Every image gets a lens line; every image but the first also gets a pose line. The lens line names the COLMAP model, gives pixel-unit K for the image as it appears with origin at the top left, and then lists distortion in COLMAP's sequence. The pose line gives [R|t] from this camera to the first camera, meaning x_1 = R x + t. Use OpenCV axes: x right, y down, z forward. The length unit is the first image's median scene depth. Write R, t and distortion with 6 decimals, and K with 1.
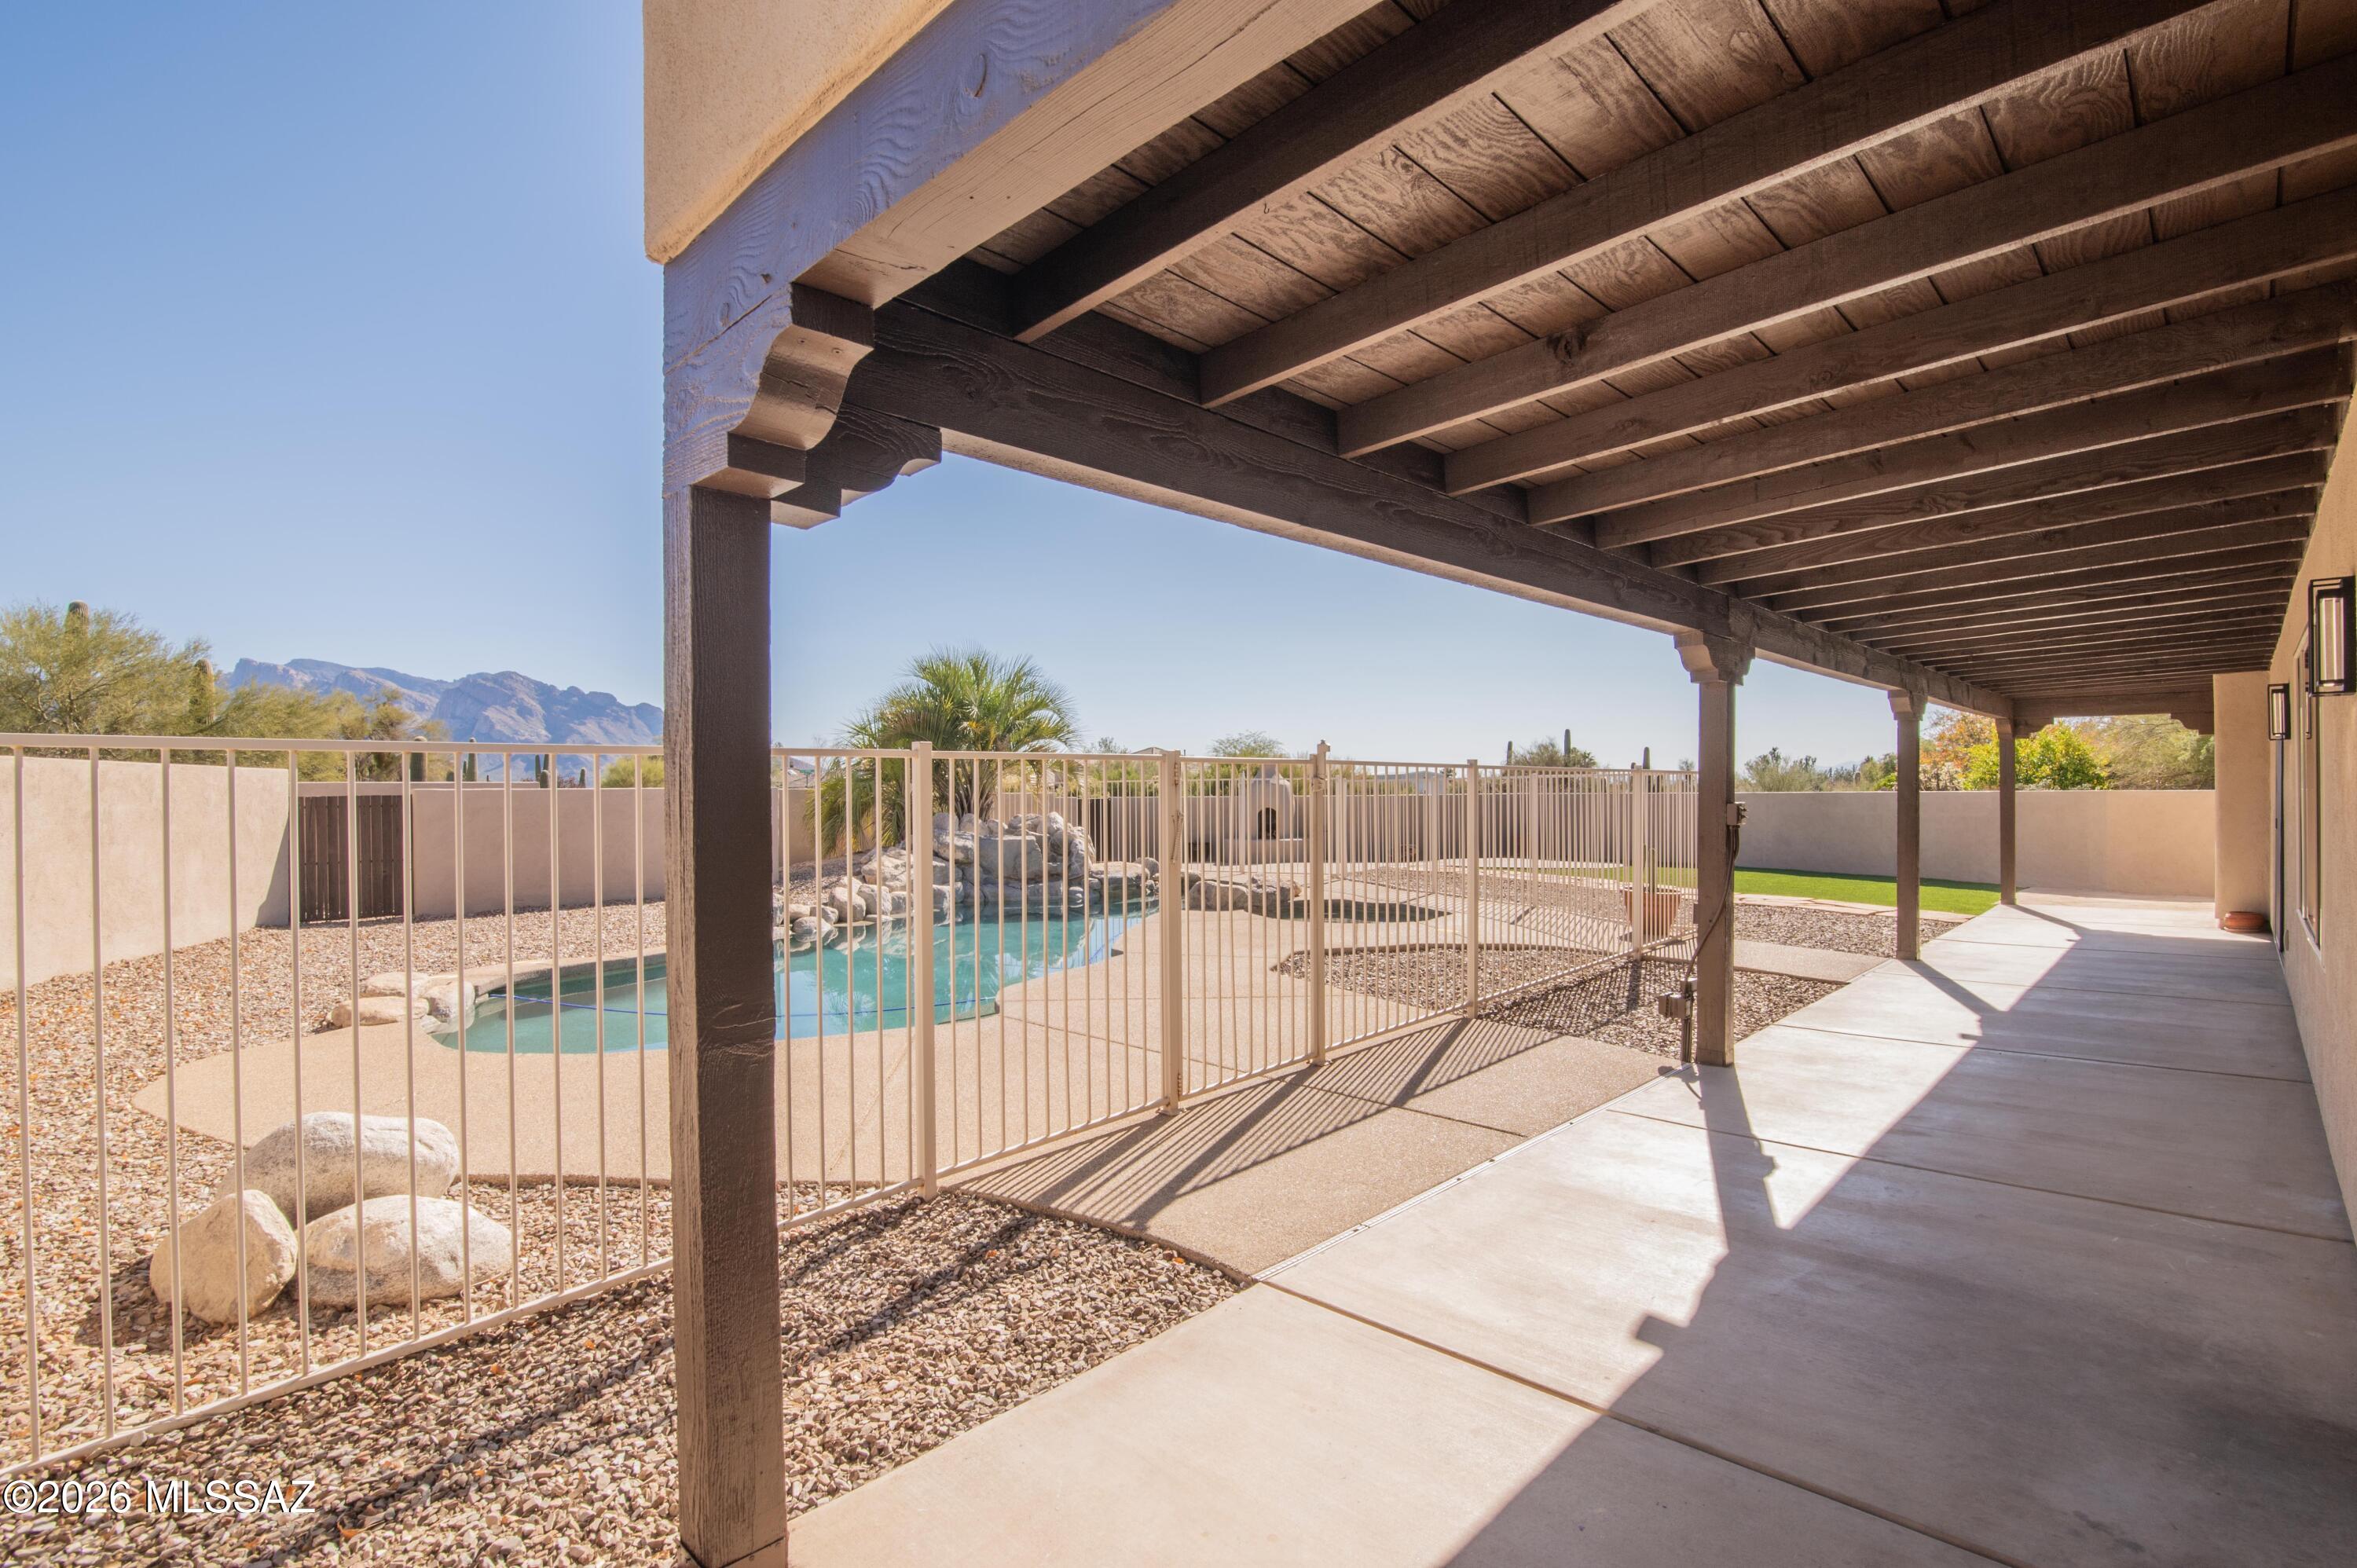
lens RADIAL K [[1075.4, 0, 1174.4], [0, 1075.4, 790.4], [0, 0, 1]] dist [-0.019658, -0.000016]
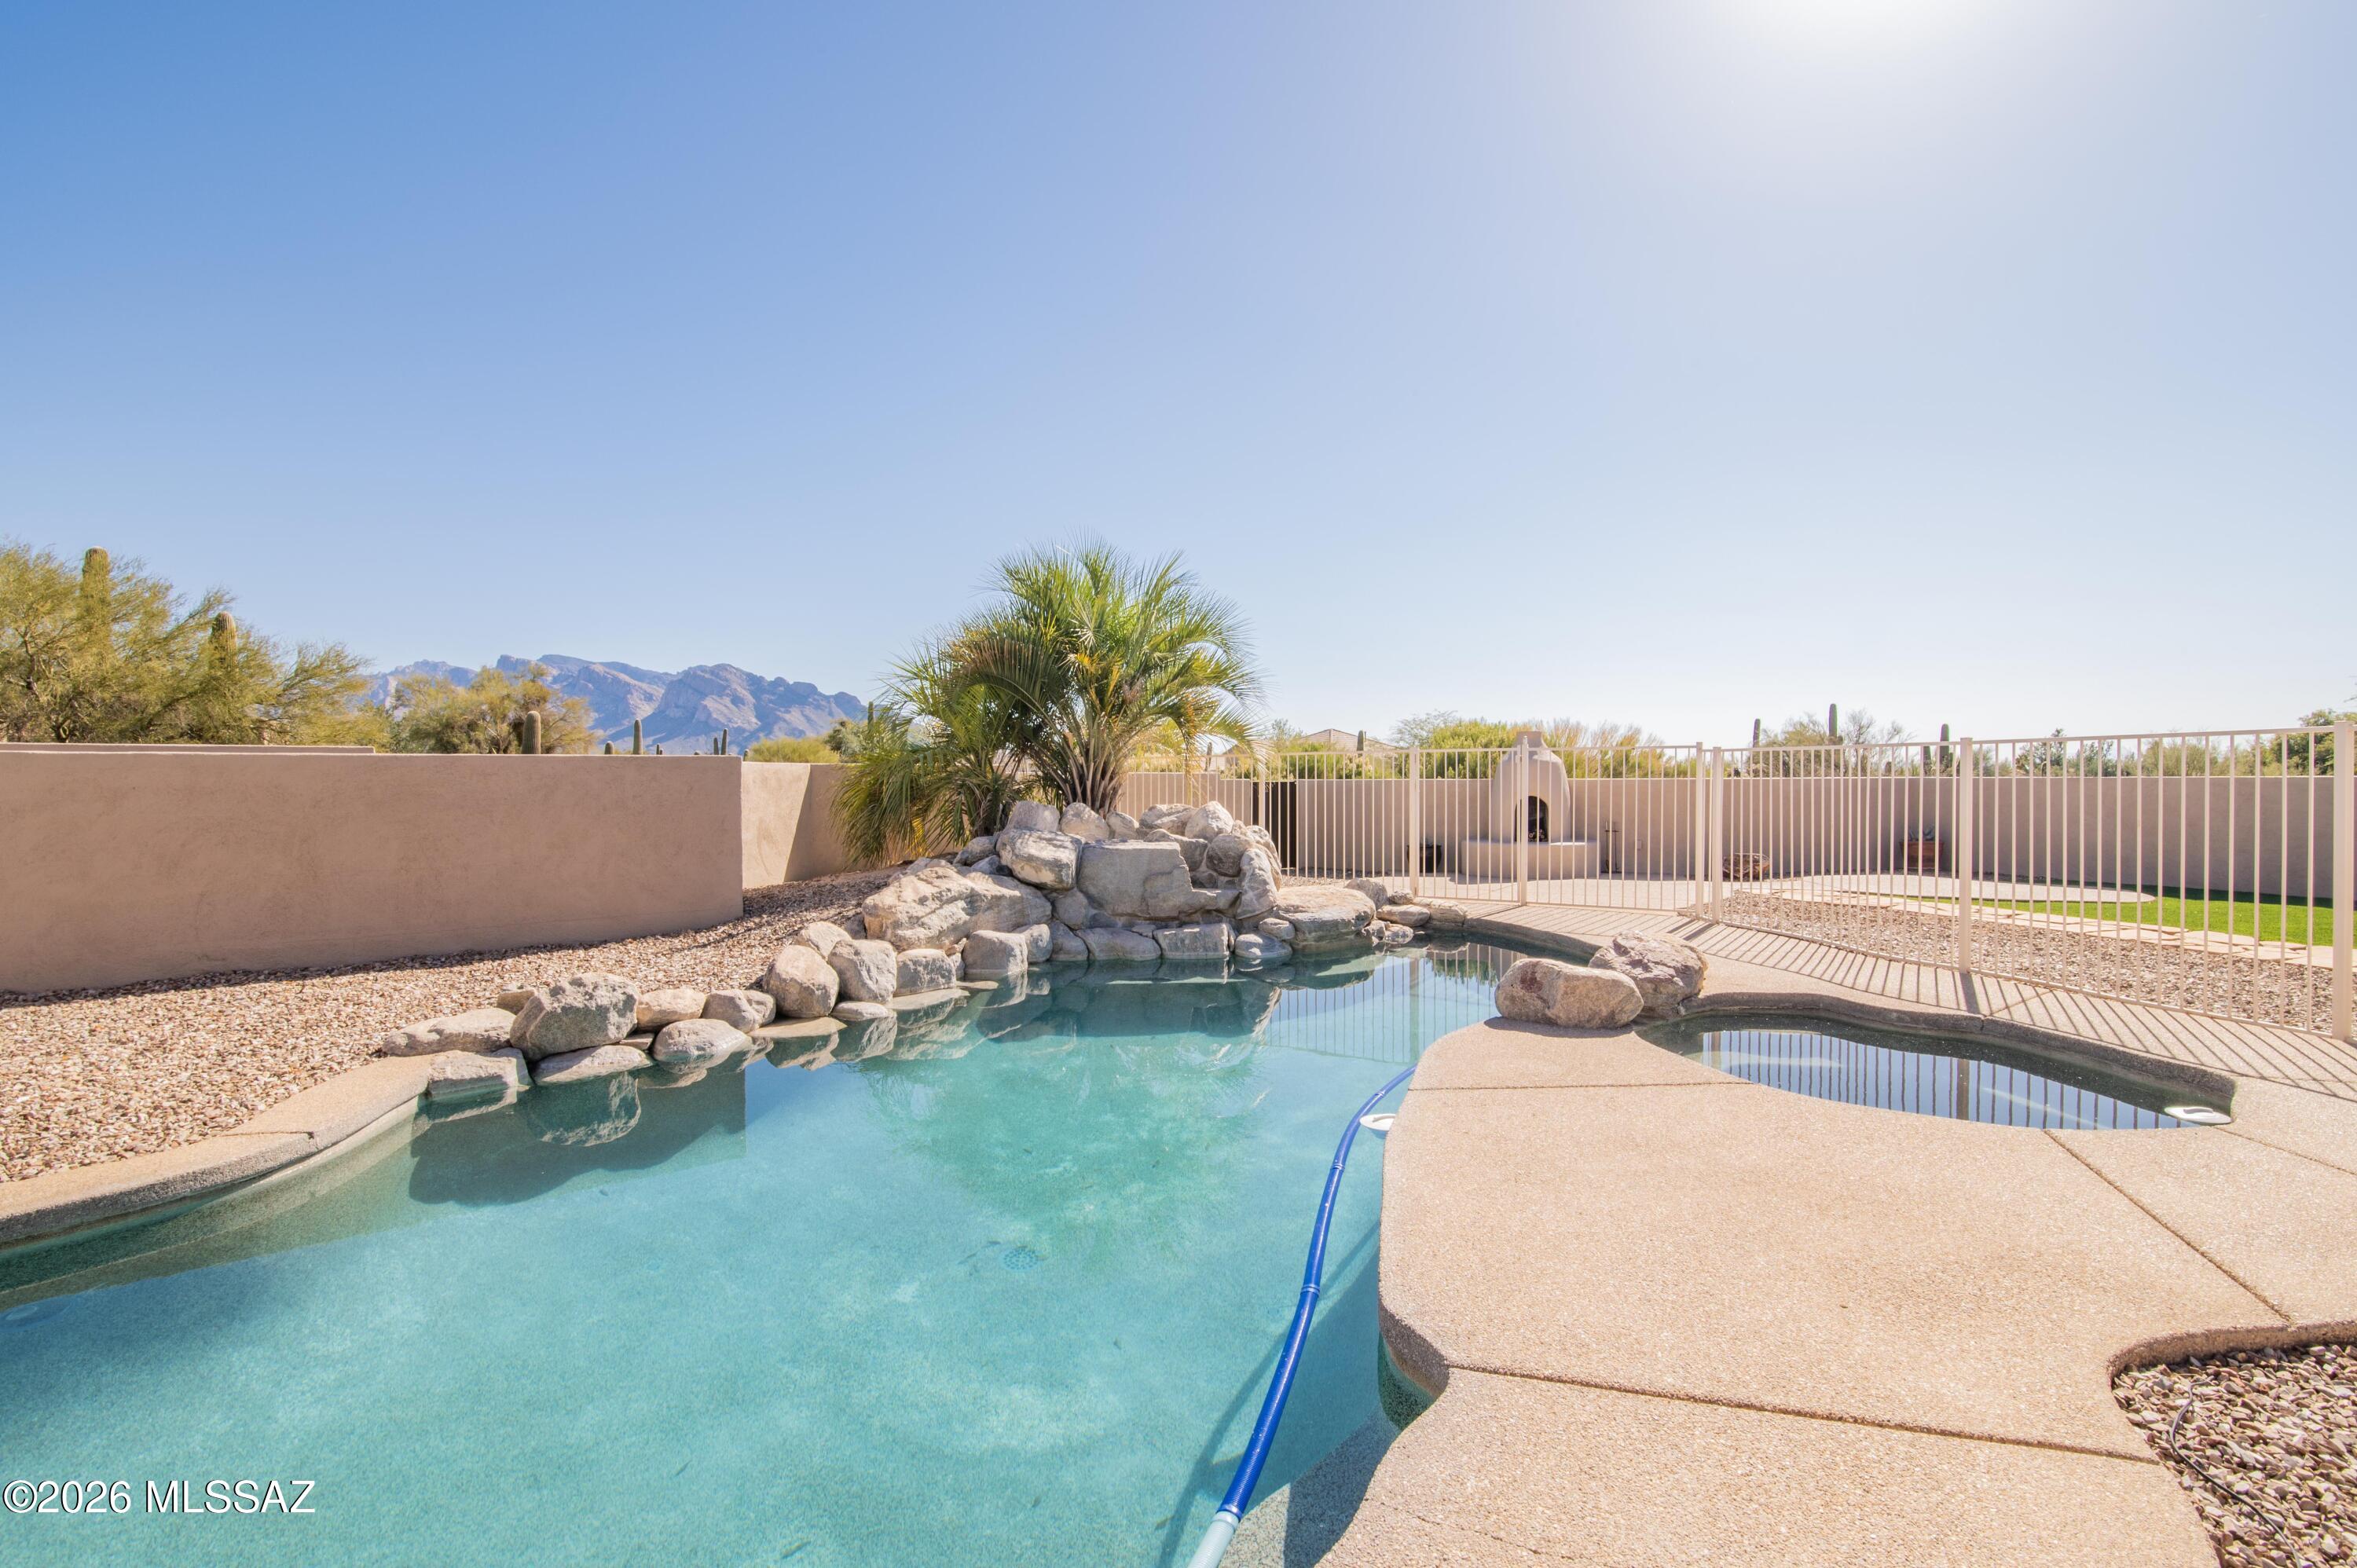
lens RADIAL K [[1075.4, 0, 1174.8], [0, 1075.4, 783.2], [0, 0, 1]] dist [-0.019658, -0.000016]
pose [[0.987217, 0.004851, -0.159307, -0.026176], [-0.003783, 0.999968, 0.007004, 0.004069], [0.159336, -0.006311, 0.987204, 0.279347]]
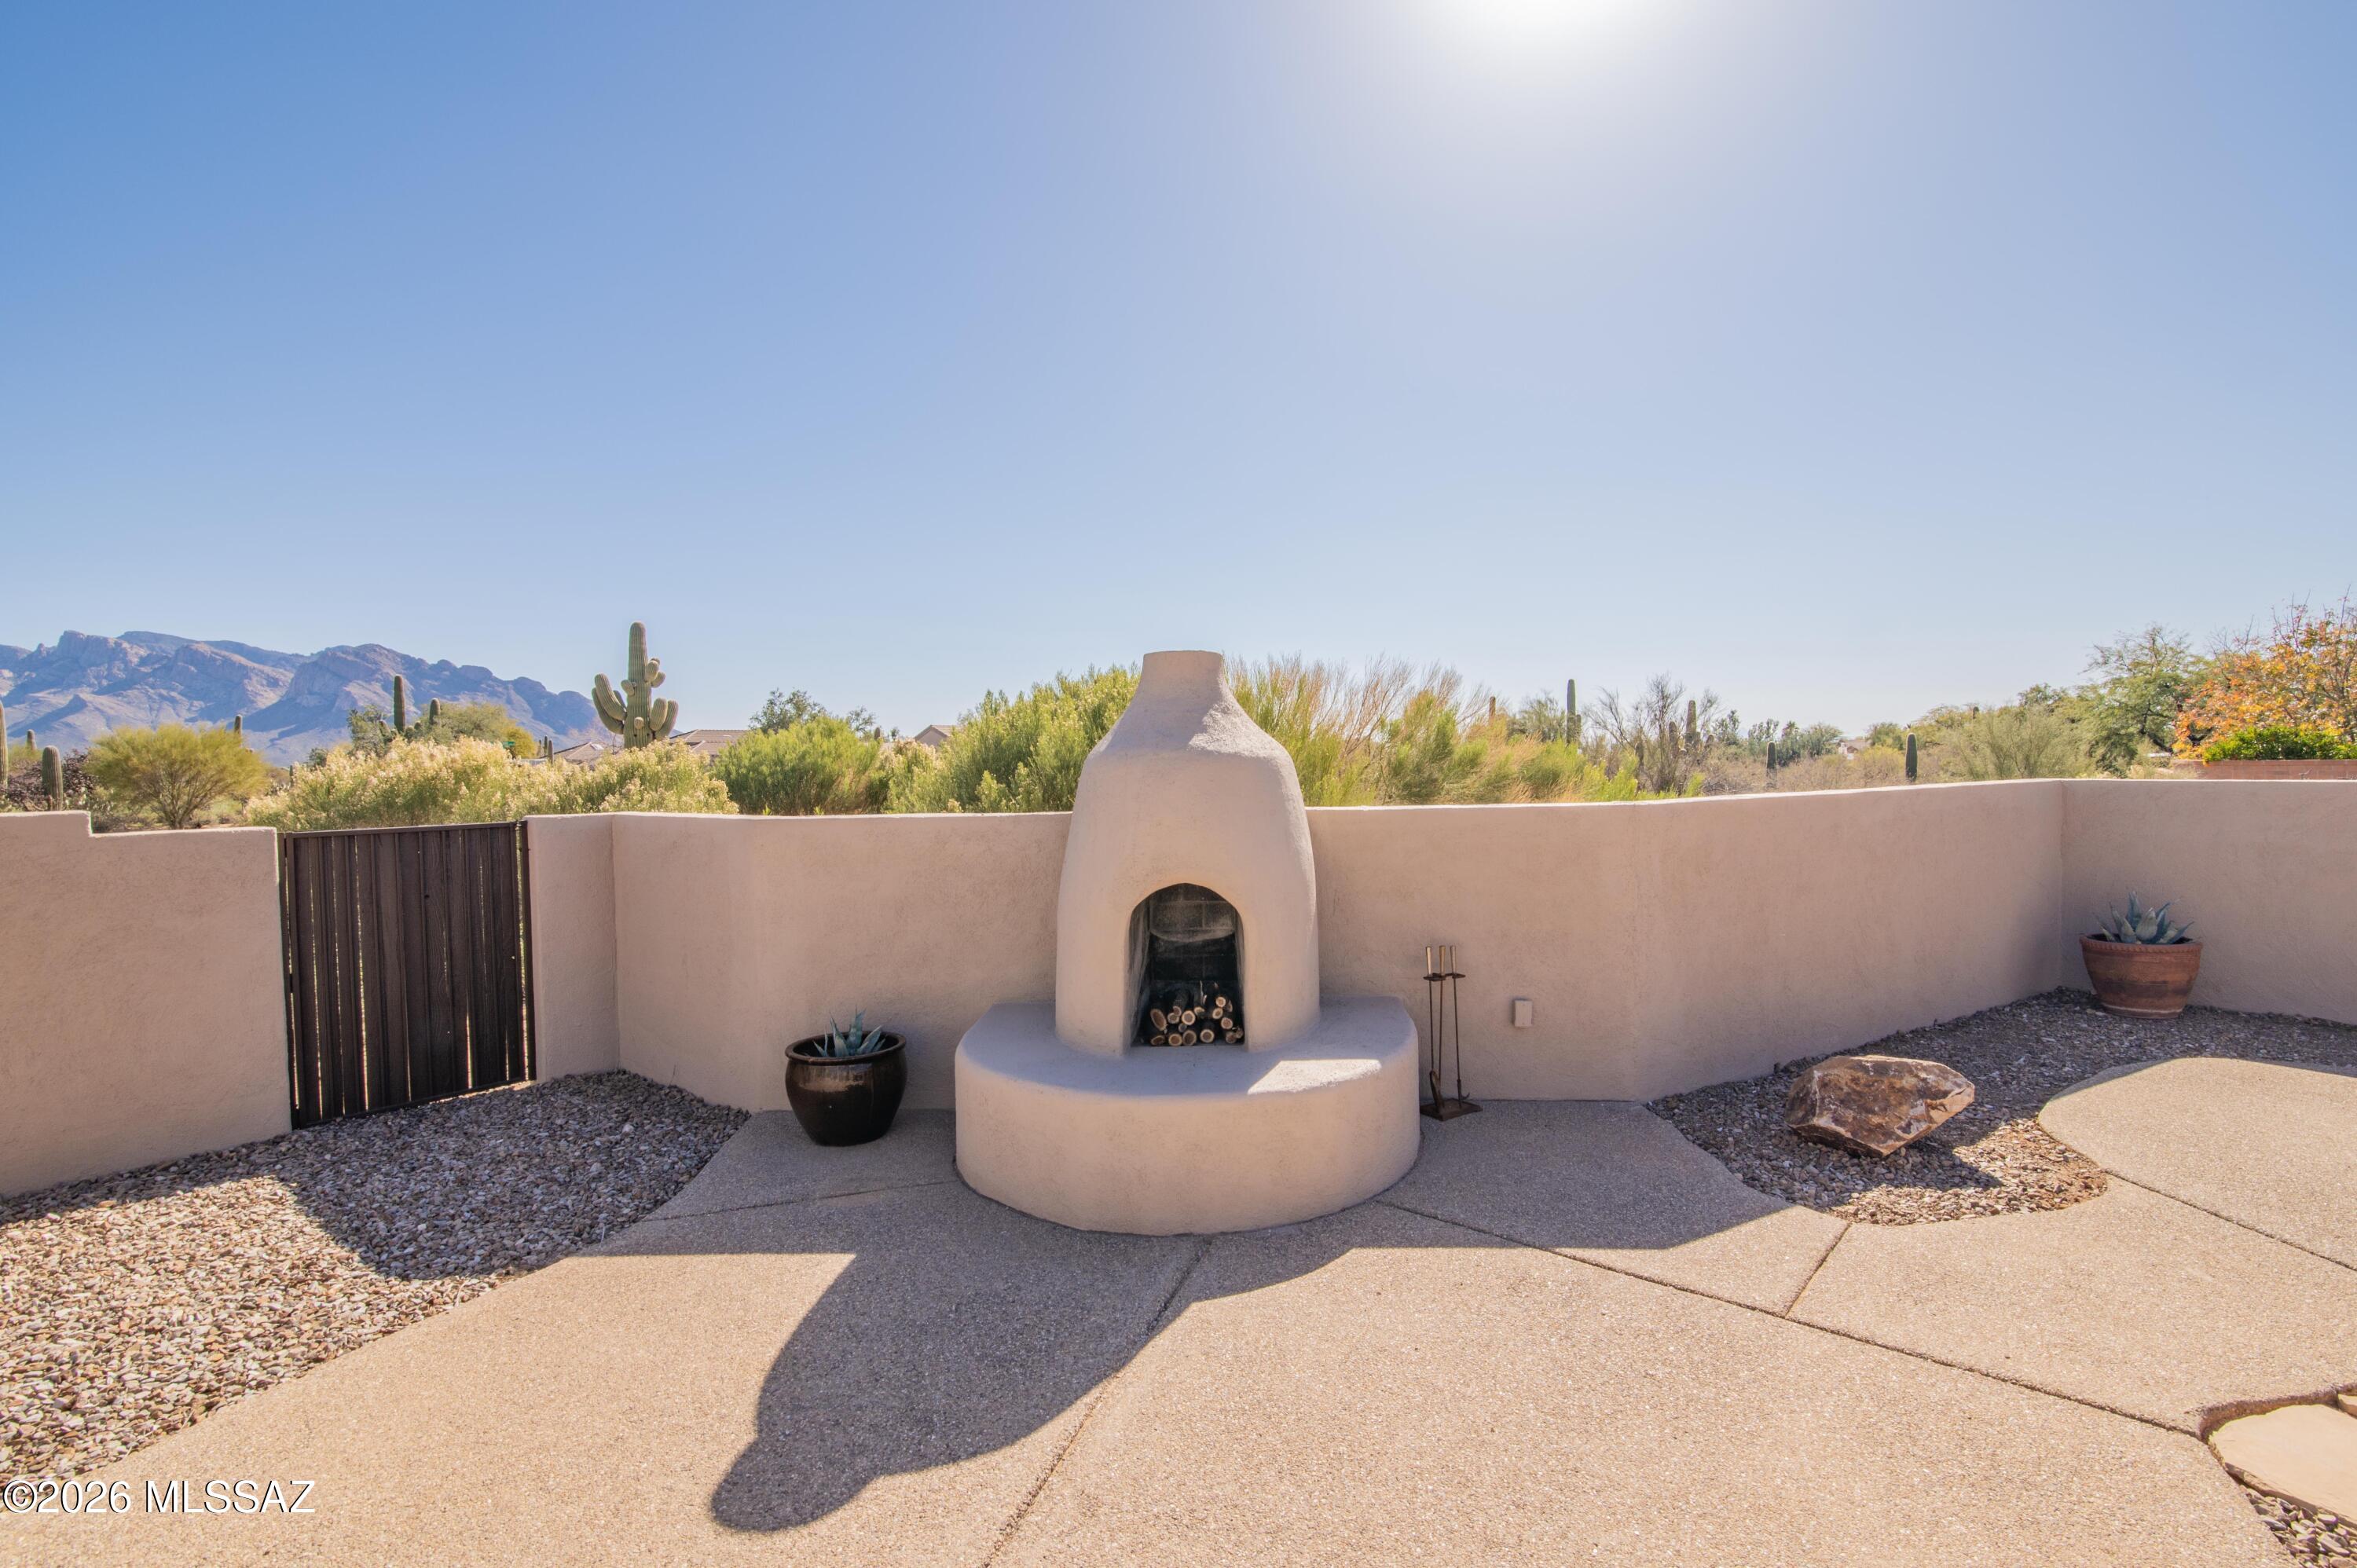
lens RADIAL K [[1075.4, 0, 1177.6], [0, 1075.4, 783.5], [0, 0, 1]] dist [-0.019658, -0.000016]
pose [[0.996198, -0.012791, 0.086177, 0.074214], [0.011077, 0.999732, 0.020332, -0.005691], [-0.086414, -0.019300, 0.996072, 0.814841]]
